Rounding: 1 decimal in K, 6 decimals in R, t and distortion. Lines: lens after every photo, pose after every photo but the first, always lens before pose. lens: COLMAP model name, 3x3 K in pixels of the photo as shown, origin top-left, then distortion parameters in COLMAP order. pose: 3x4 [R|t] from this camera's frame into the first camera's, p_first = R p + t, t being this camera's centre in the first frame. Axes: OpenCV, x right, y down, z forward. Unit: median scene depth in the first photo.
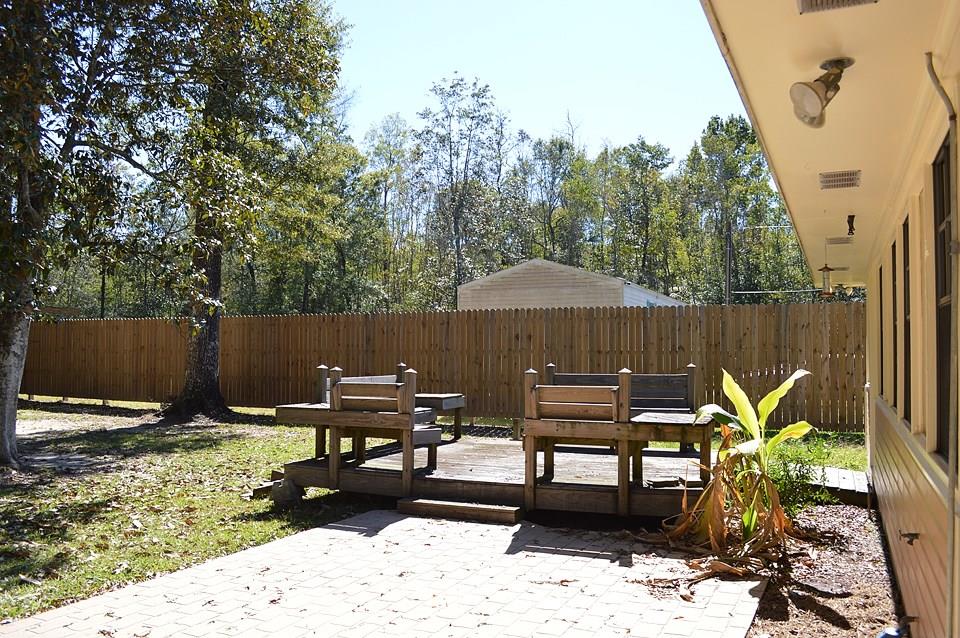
lens RADIAL K [[781.3, 0, 480.0], [0, 781.3, 319.0], [0, 0, 1]] dist [-0.085316, -0.004394]
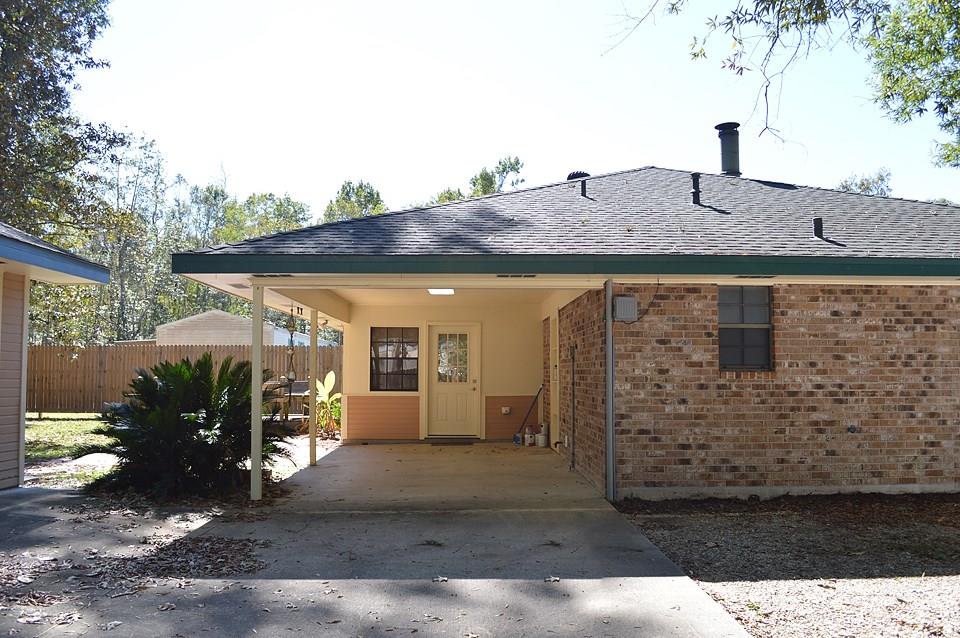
lens RADIAL K [[781.3, 0, 480.0], [0, 781.3, 319.0], [0, 0, 1]] dist [-0.085316, -0.004394]
pose [[0.897631, 0.027620, 0.439881, -0.048439], [-0.014121, 0.999324, -0.033931, -0.006570], [-0.440521, 0.024247, 0.897415, -0.216807]]
